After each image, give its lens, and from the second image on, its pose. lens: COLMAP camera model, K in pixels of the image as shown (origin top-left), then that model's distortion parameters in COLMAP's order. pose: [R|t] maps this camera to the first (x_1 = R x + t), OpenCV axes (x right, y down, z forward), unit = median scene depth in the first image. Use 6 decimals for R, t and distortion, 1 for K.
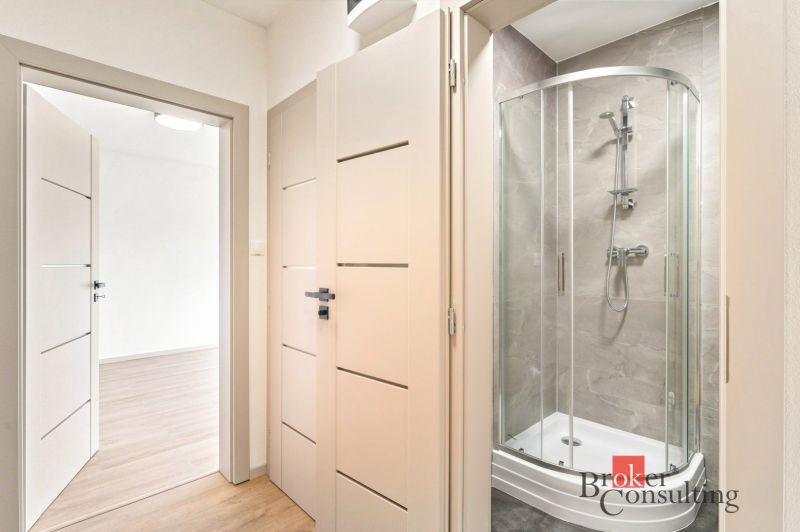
lens RADIAL K [[379.1, 0, 400.0], [0, 379.1, 266.0], [0, 0, 1]] dist [-0.001823, -0.000311]
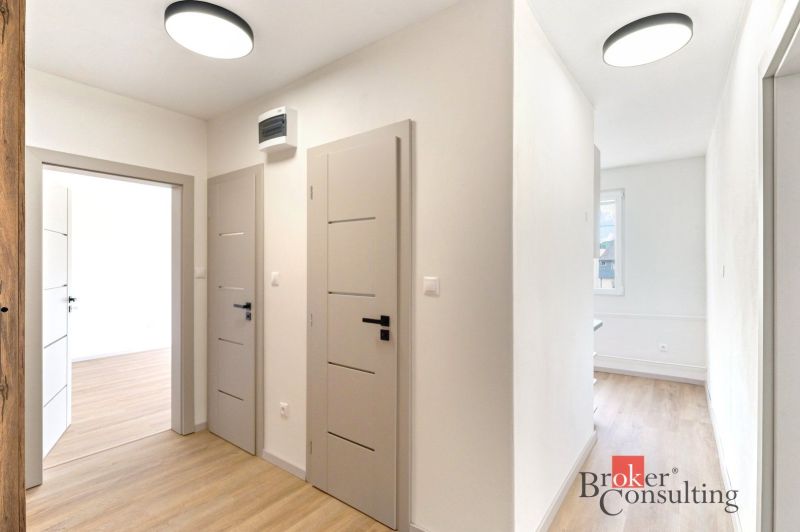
lens RADIAL K [[363.3, 0, 400.0], [0, 363.3, 266.0], [0, 0, 1]] dist [-0.012972, -0.000390]
pose [[0.985568, -0.000009, 0.169280, 0.144418], [0.001150, 0.999977, -0.006640, -0.064966], [-0.169276, 0.006739, 0.985546, -0.497393]]
